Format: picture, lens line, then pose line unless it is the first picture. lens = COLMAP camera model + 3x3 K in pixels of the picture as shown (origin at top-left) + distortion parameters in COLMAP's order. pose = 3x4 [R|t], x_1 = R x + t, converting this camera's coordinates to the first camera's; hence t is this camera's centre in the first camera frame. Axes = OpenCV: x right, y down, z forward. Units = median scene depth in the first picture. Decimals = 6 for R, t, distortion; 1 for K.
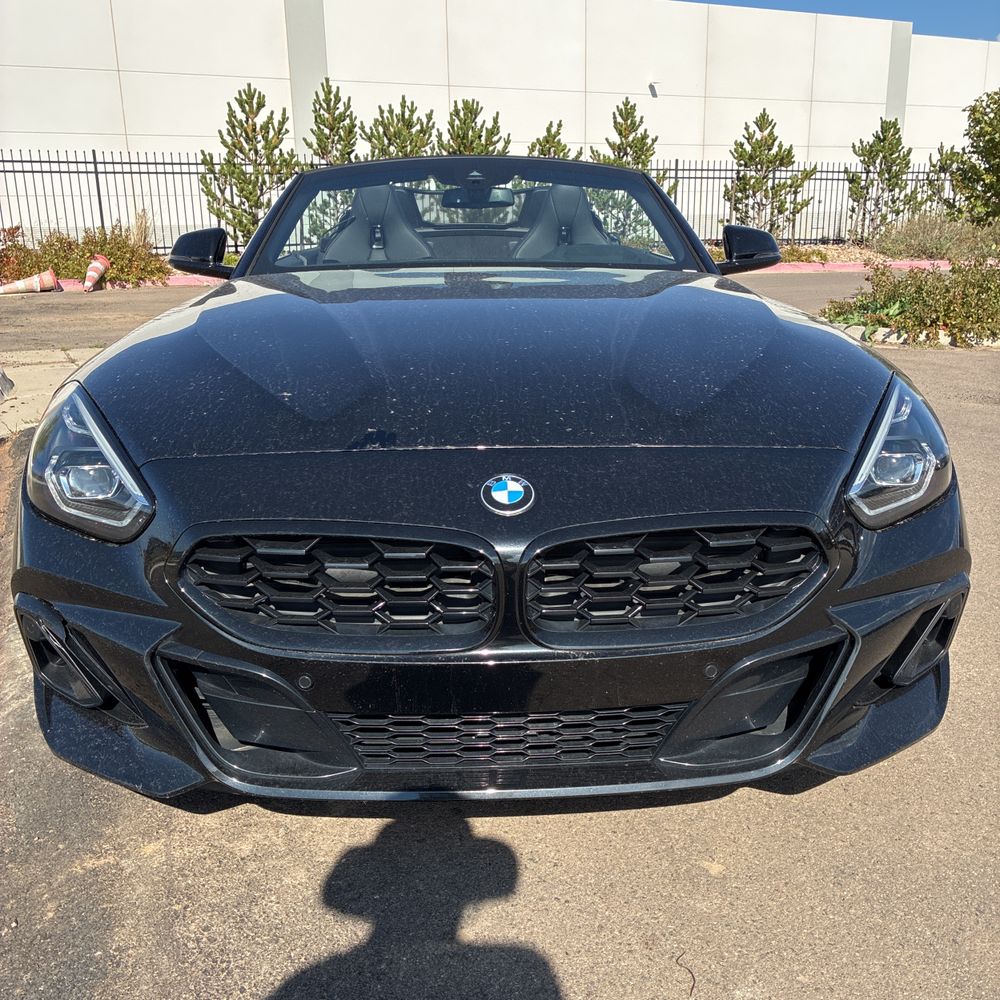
lens RADIAL K [[1021.2, 0, 501.2], [0, 1021.2, 497.8], [0, 0, 1]] dist [0.018759, 0.000000]
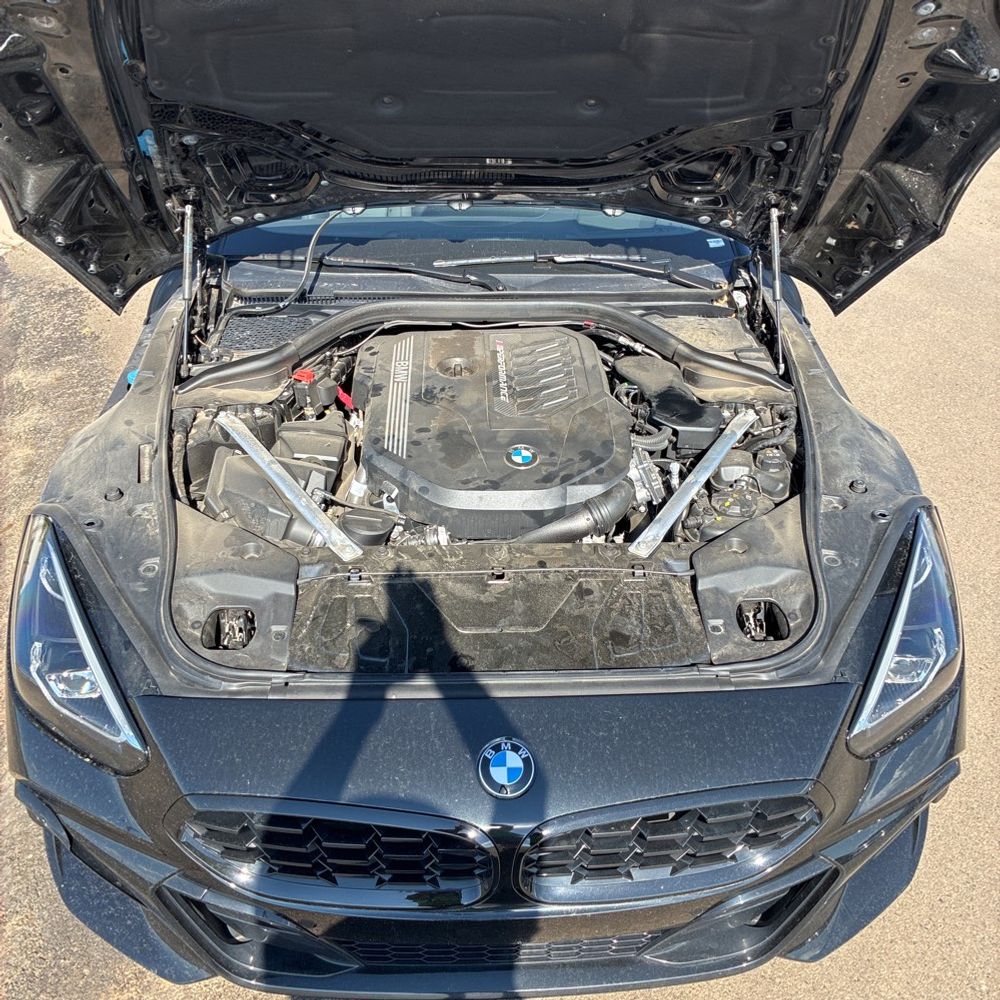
lens RADIAL K [[1021.2, 0, 506.6], [0, 1021.2, 500.6], [0, 0, 1]] dist [0.018759, 0.000000]
pose [[0.999708, 0.021045, 0.011857, -0.009298], [-0.023700, 0.949464, 0.312981, -0.495903], [-0.004671, -0.313171, 0.949685, 0.127901]]
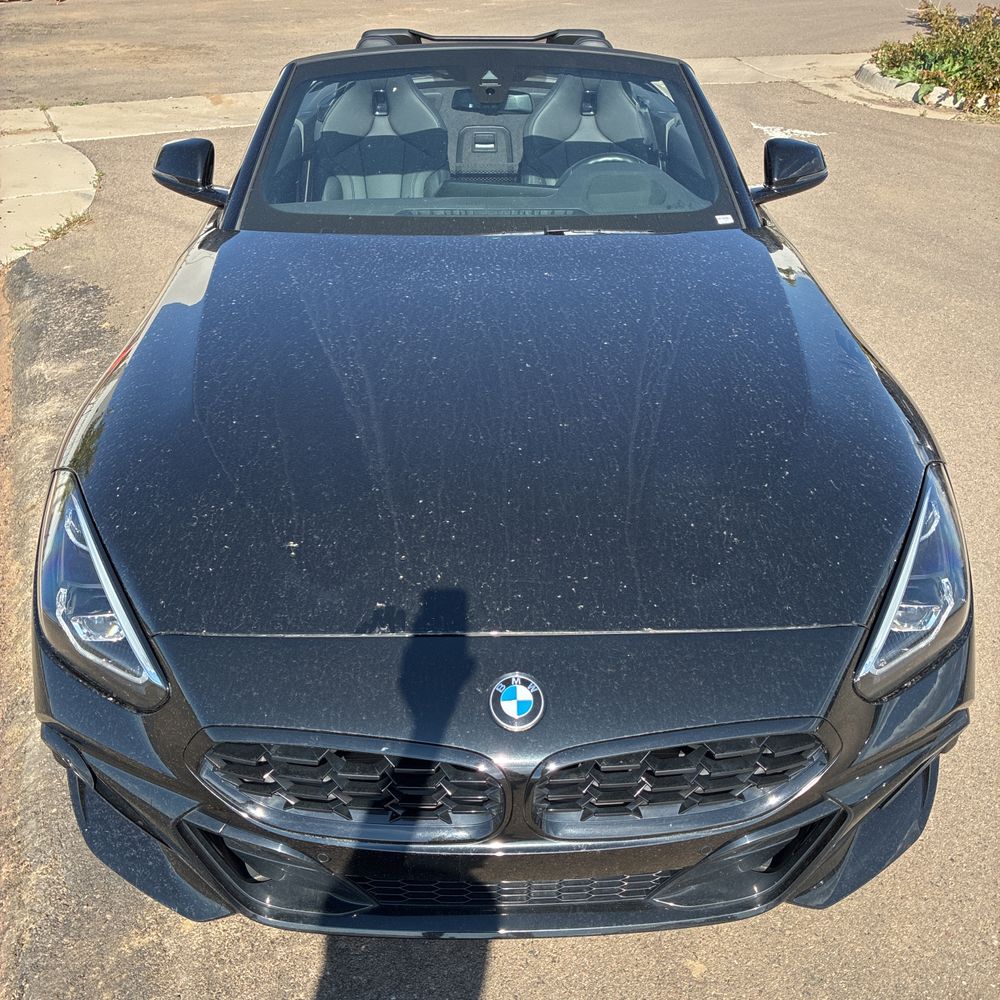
lens RADIAL K [[1021.2, 0, 492.6], [0, 1021.2, 497.0], [0, 0, 1]] dist [0.018759, 0.000000]
pose [[0.999715, 0.018595, -0.014964, -0.005371], [-0.013203, 0.953105, 0.302353, -0.446723], [0.019885, -0.302069, 0.953079, 0.089553]]
